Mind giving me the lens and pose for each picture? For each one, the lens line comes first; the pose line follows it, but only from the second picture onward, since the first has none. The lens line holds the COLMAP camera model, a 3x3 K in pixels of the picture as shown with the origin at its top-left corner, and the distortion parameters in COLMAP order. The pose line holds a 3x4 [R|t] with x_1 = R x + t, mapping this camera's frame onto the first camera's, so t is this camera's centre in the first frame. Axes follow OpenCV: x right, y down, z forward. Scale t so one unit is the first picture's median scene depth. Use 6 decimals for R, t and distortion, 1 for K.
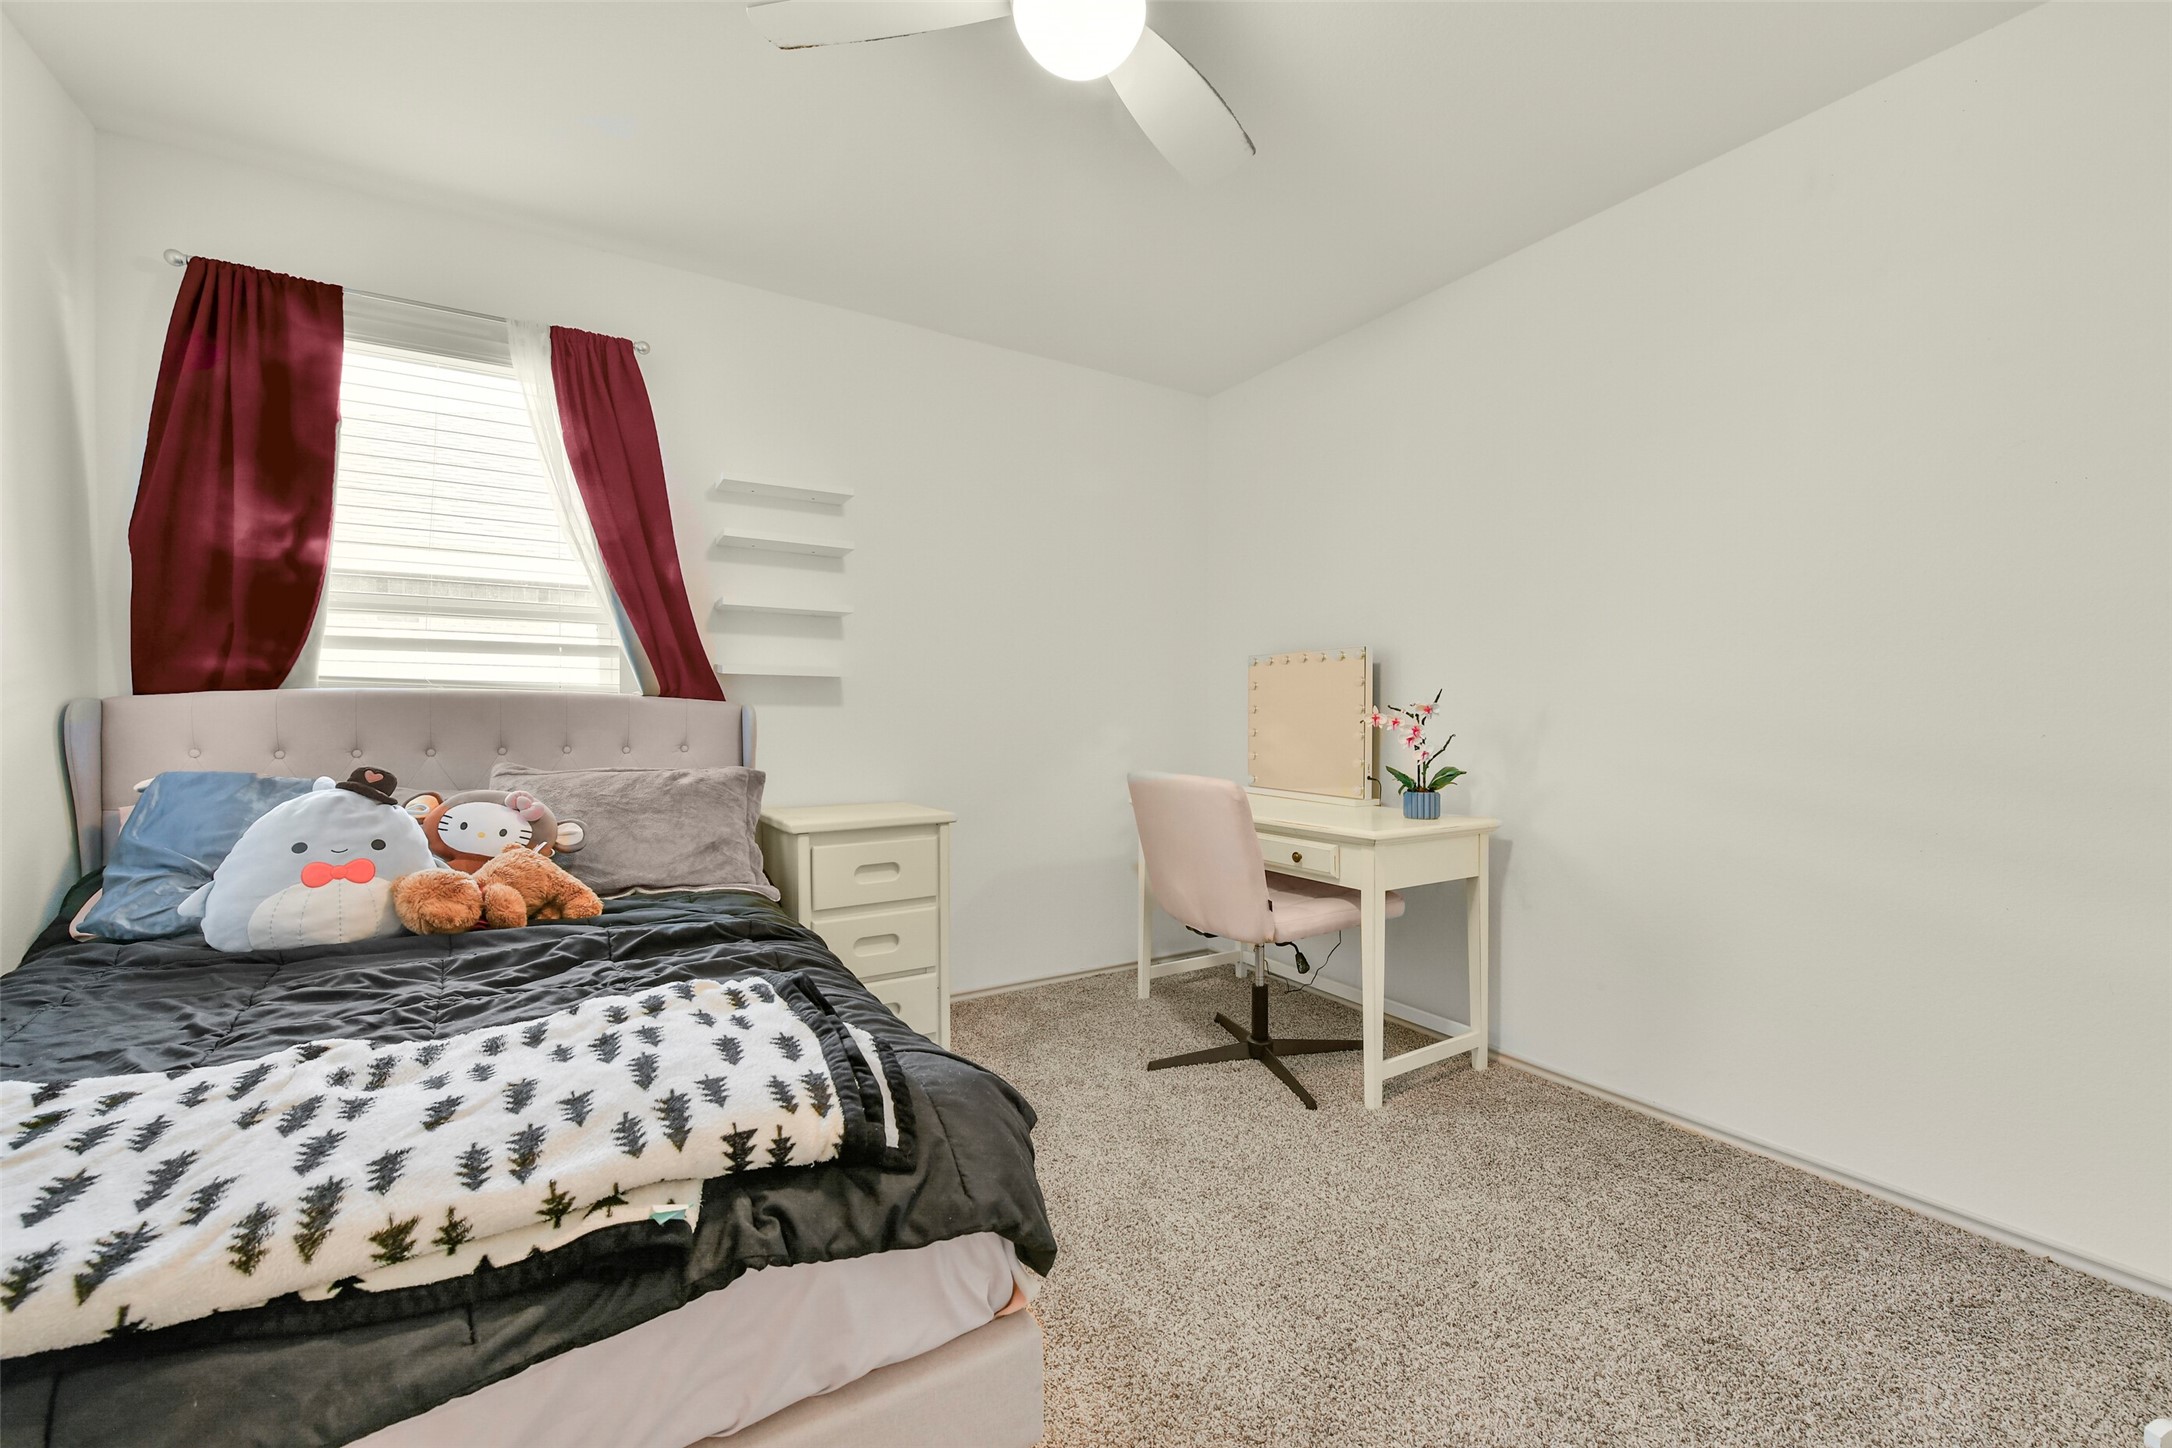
lens RADIAL K [[884.7, 0, 1090.5], [0, 884.7, 720.2], [0, 0, 1]] dist [-0.008462, 0.000578]
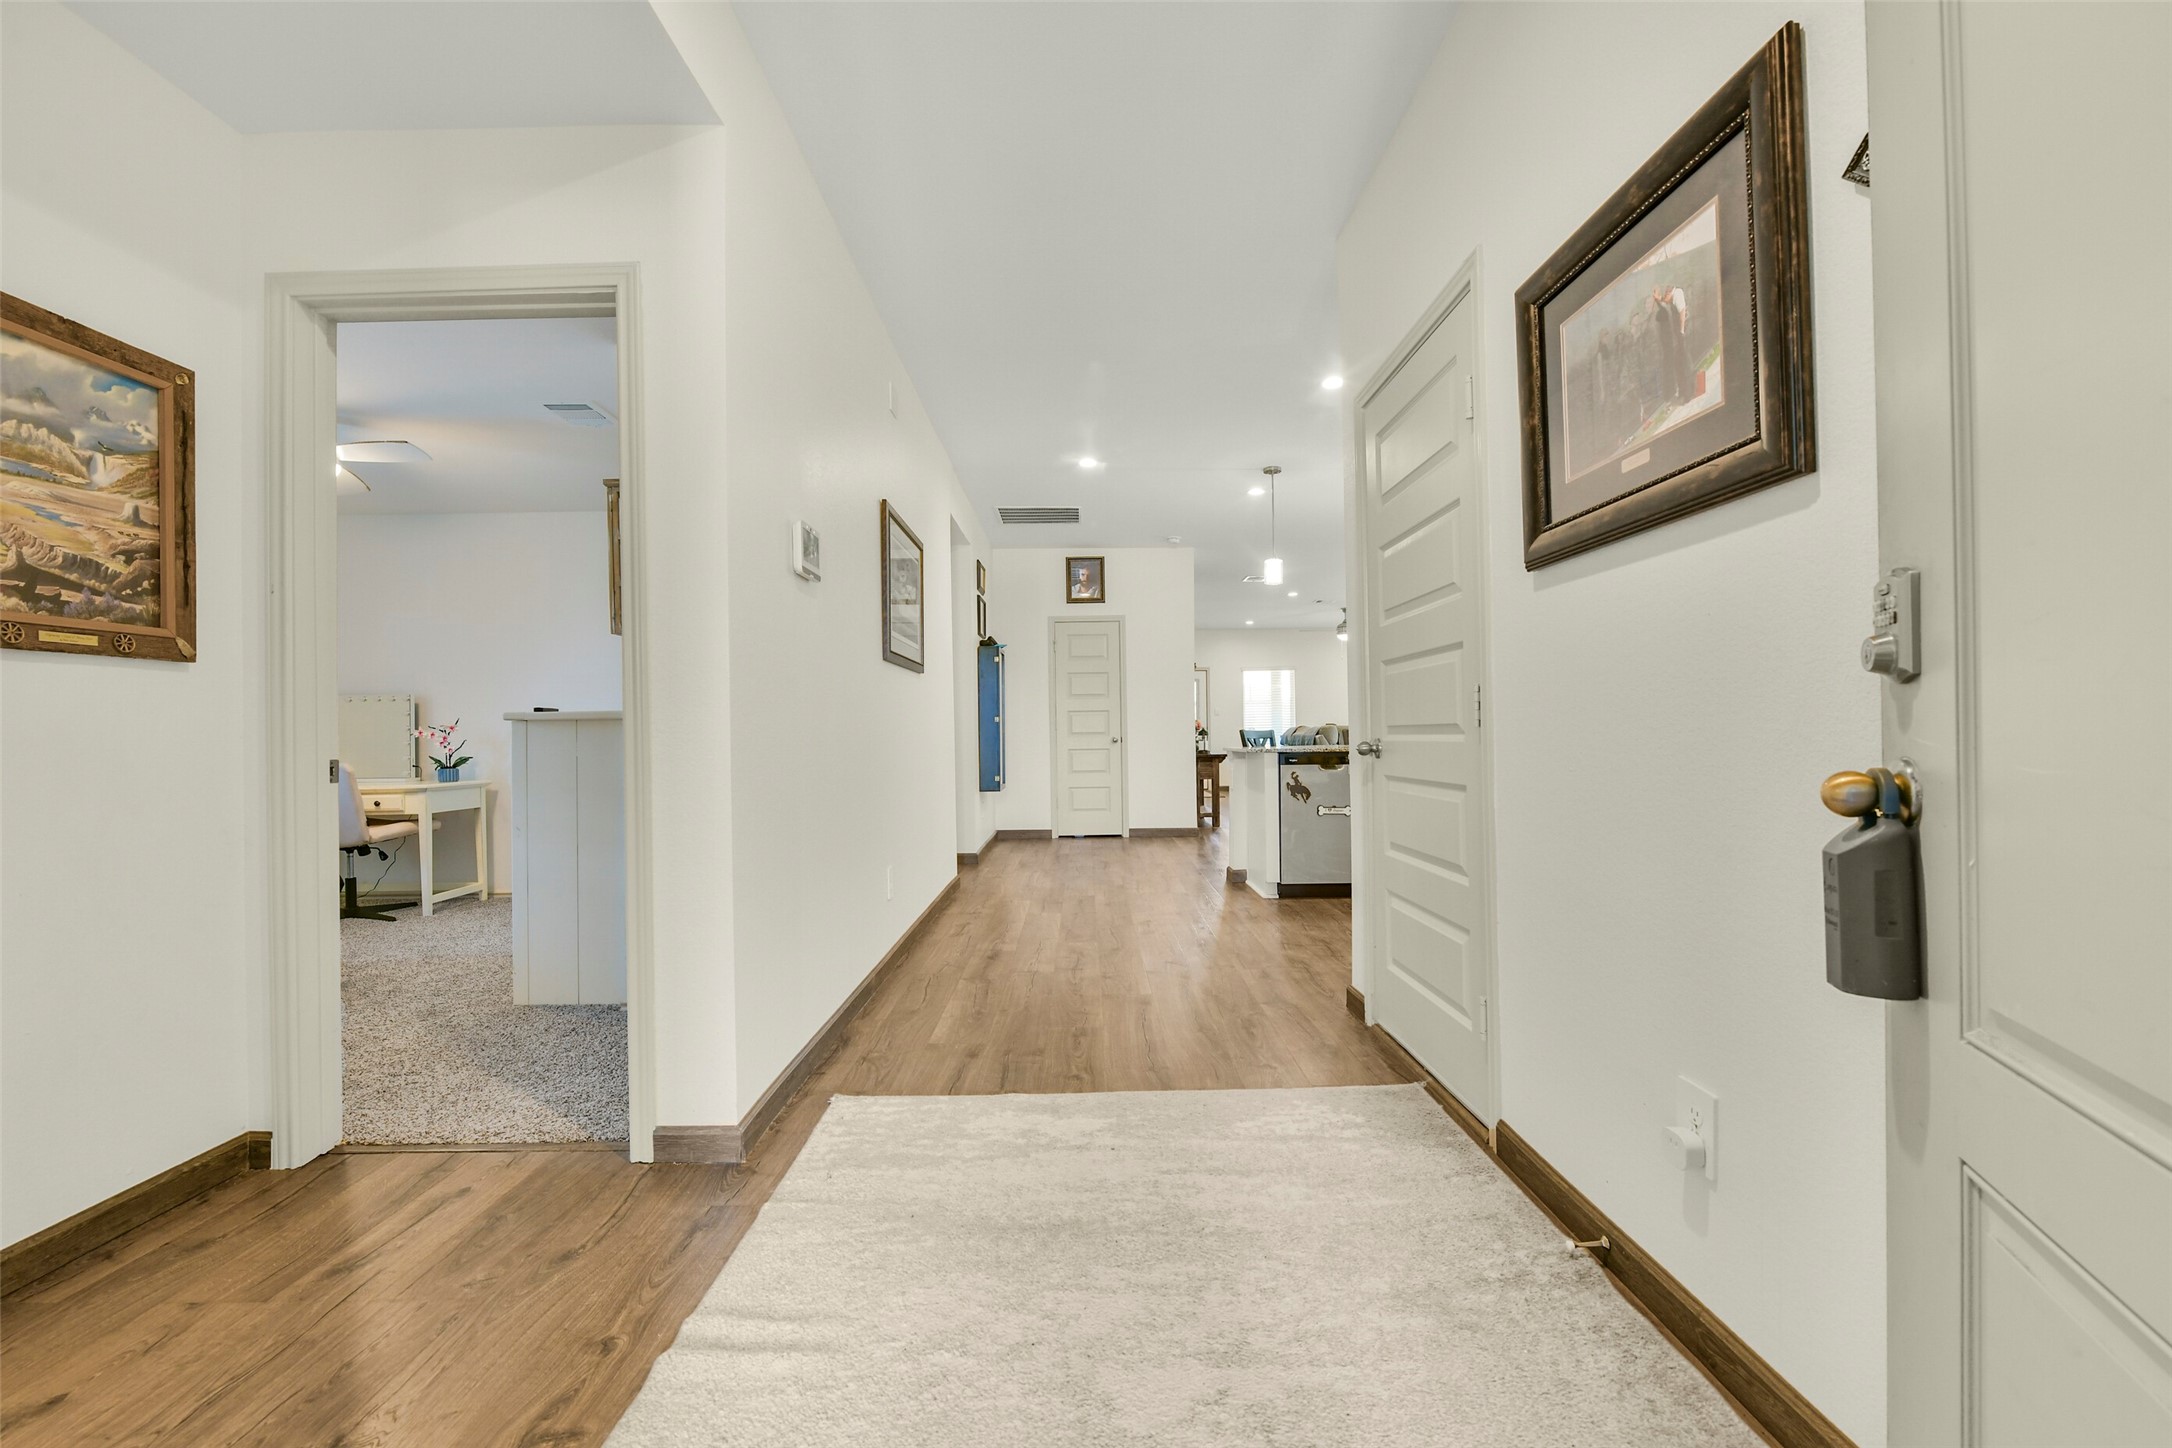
lens RADIAL K [[884.7, 0, 1093.1], [0, 884.7, 728.9], [0, 0, 1]] dist [-0.008462, 0.000578]
pose [[0.505782, -0.005749, 0.862642, -0.615180], [0.025387, 0.999644, -0.008223, 0.044215], [-0.862288, 0.026059, 0.505748, -1.288309]]
